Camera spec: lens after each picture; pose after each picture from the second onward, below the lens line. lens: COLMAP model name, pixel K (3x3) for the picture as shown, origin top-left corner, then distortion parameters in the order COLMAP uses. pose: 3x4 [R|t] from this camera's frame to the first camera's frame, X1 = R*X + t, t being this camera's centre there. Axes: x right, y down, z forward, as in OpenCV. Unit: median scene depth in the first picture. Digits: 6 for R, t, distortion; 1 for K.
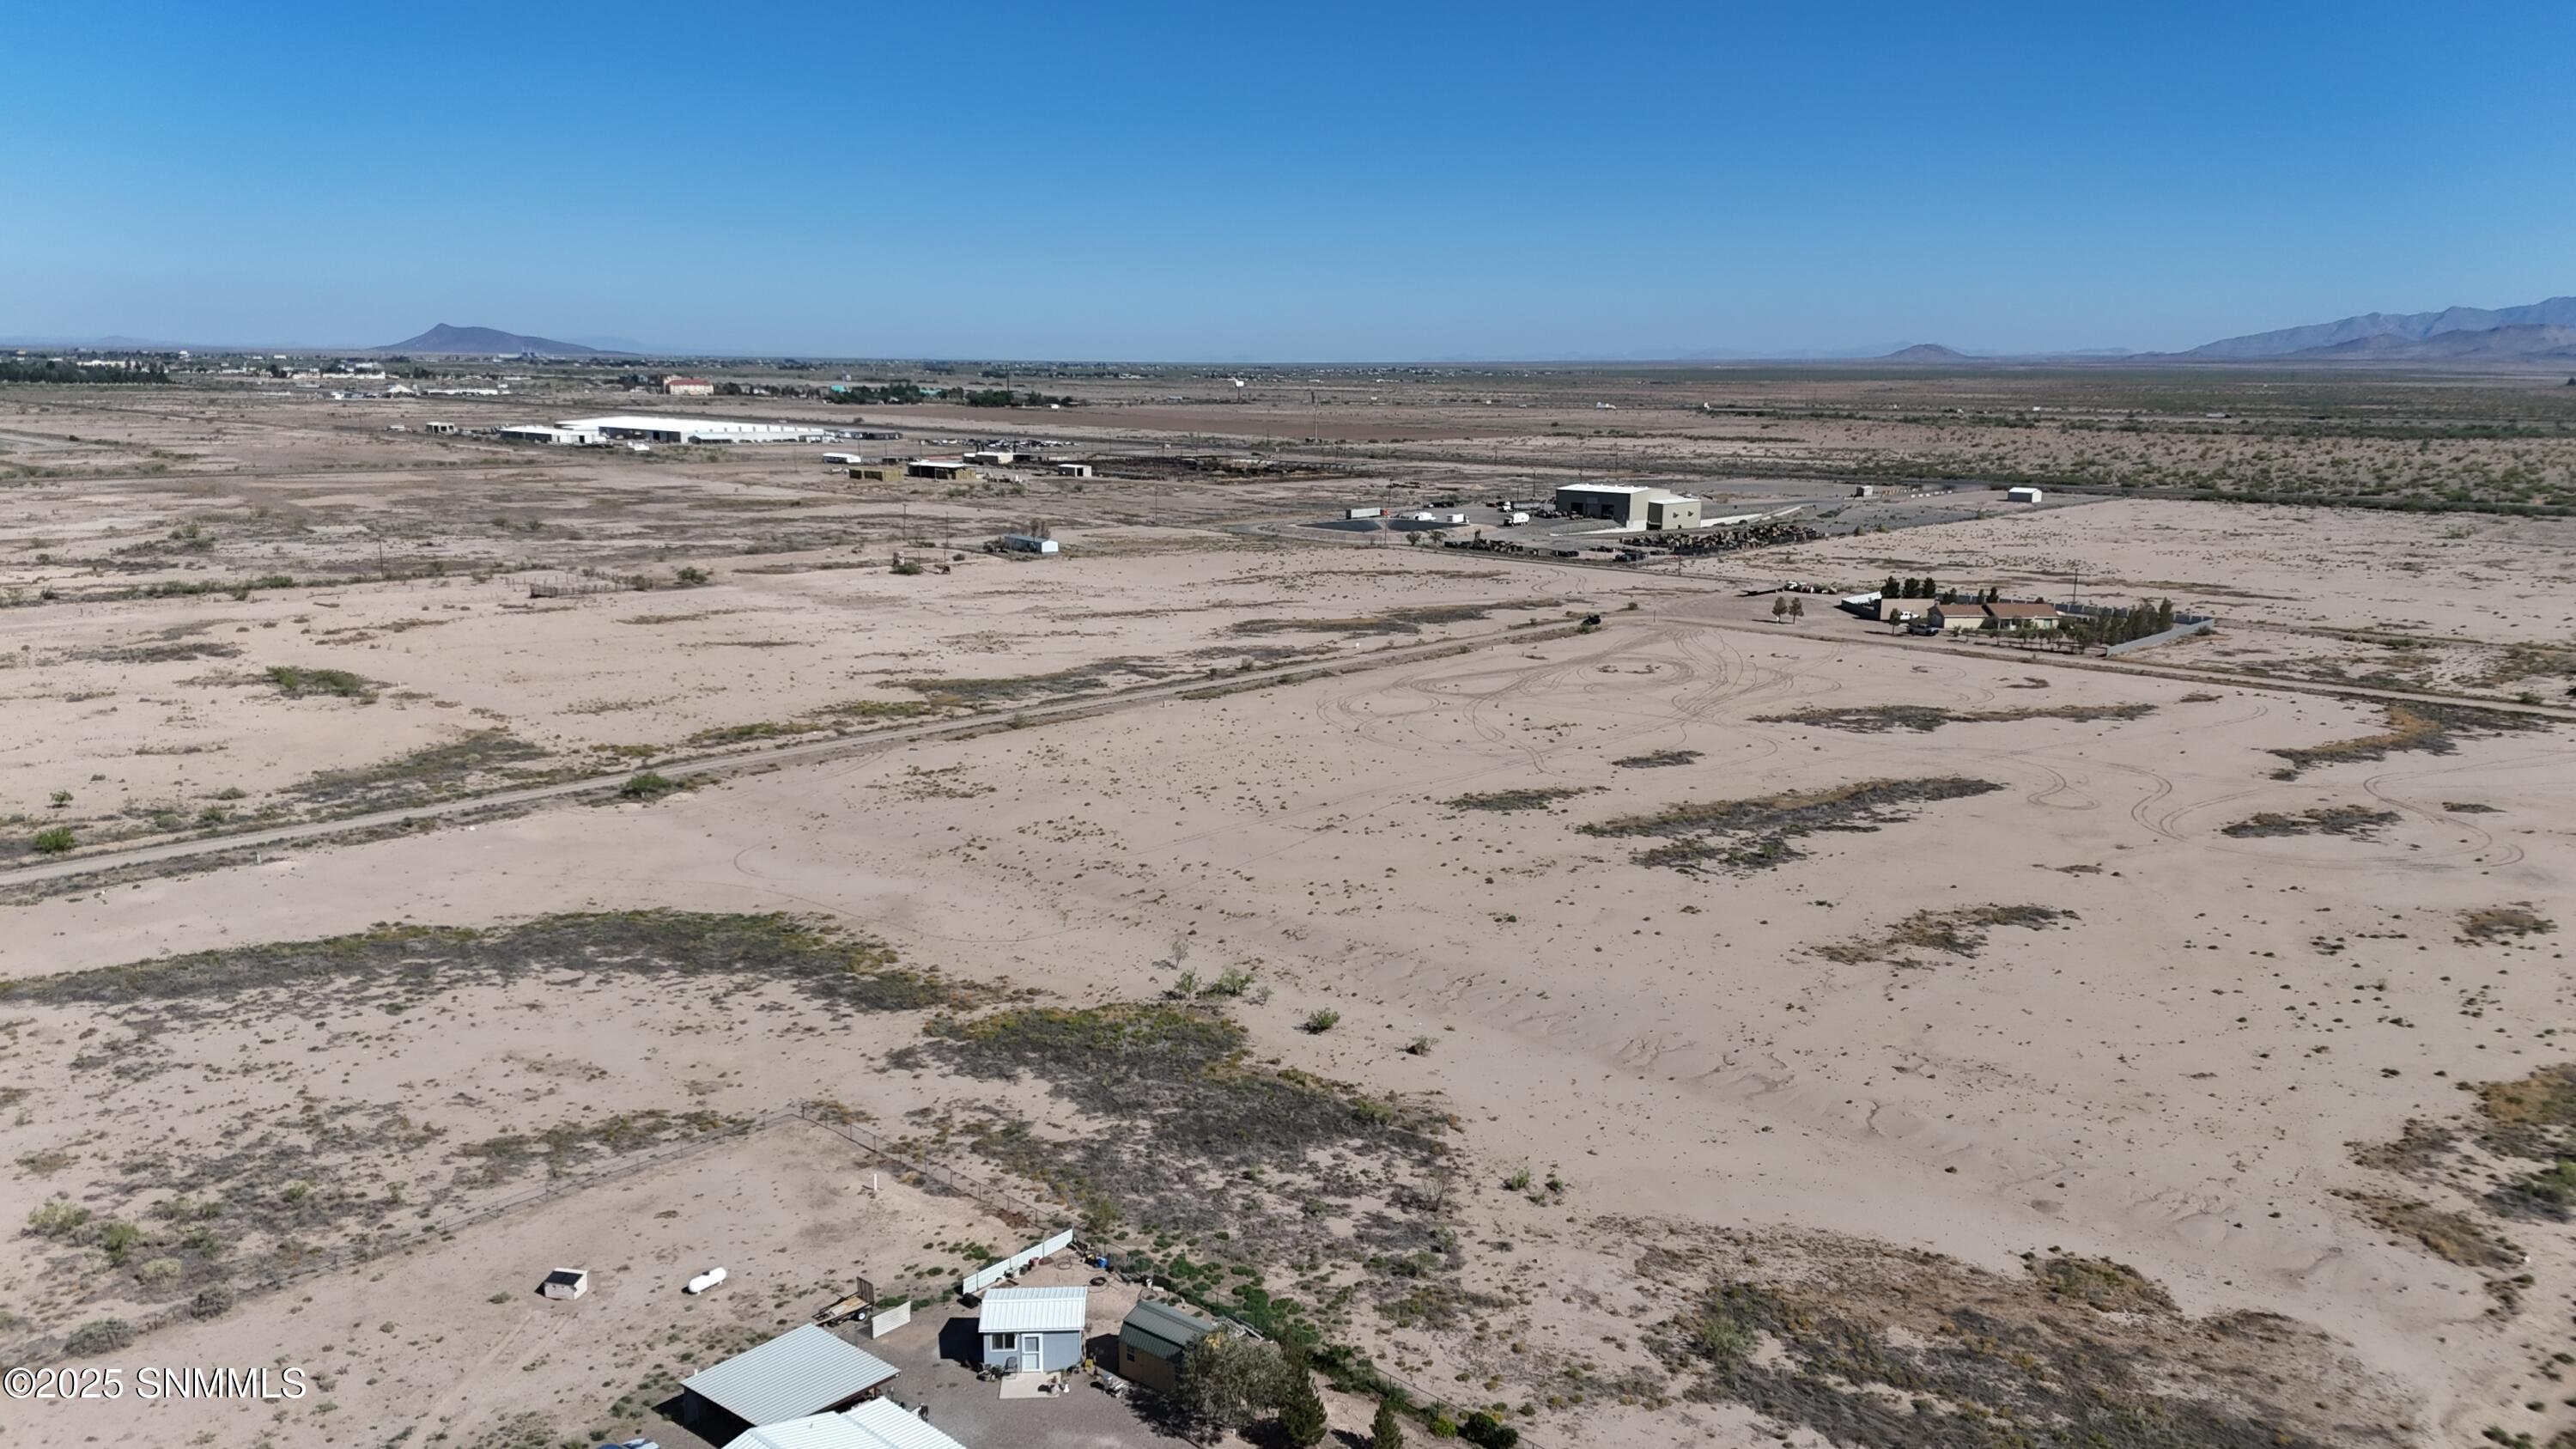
lens RADIAL K [[1869.4, 0, 1283.6], [0, 1869.4, 752.7], [0, 0, 1]] dist [0.086545, -0.081138]
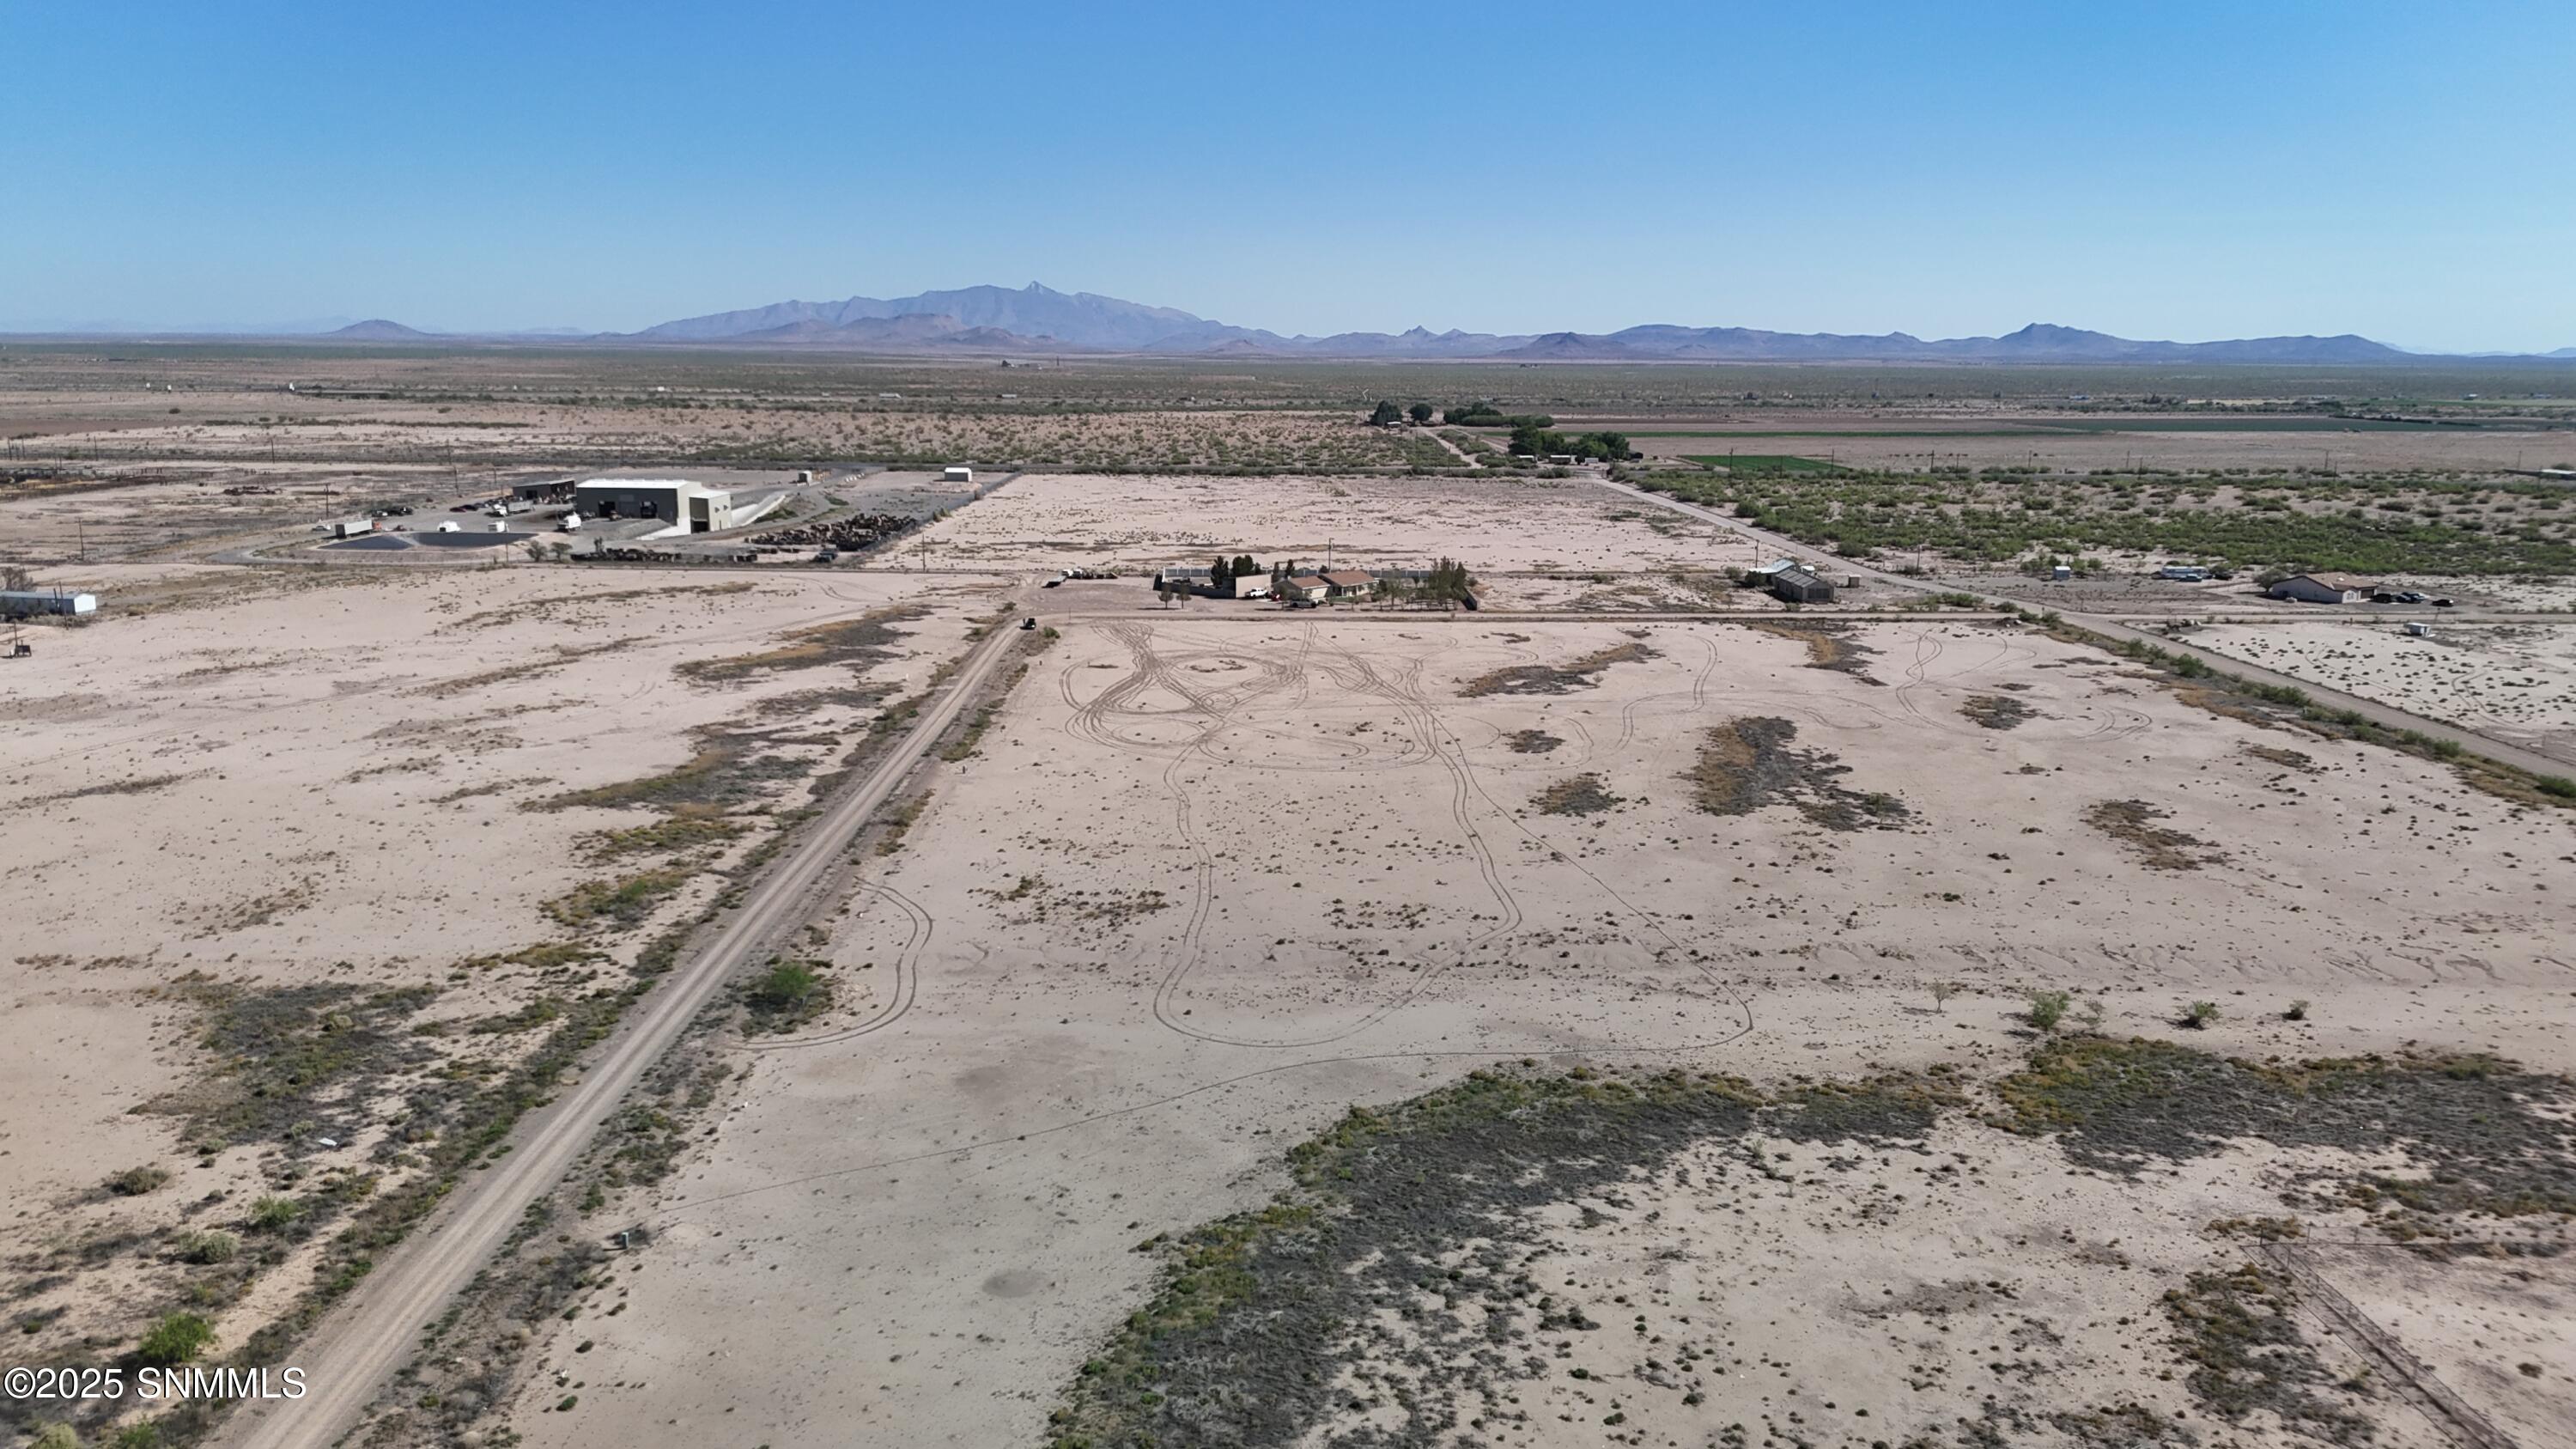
lens RADIAL K [[1869.4, 0, 1296.2], [0, 1869.4, 767.2], [0, 0, 1]] dist [0.086545, -0.081138]
pose [[0.721840, -0.152618, 0.675022, -0.951627], [0.140217, 0.987404, 0.073304, -0.123815], [-0.677707, 0.041736, 0.734147, 0.551074]]
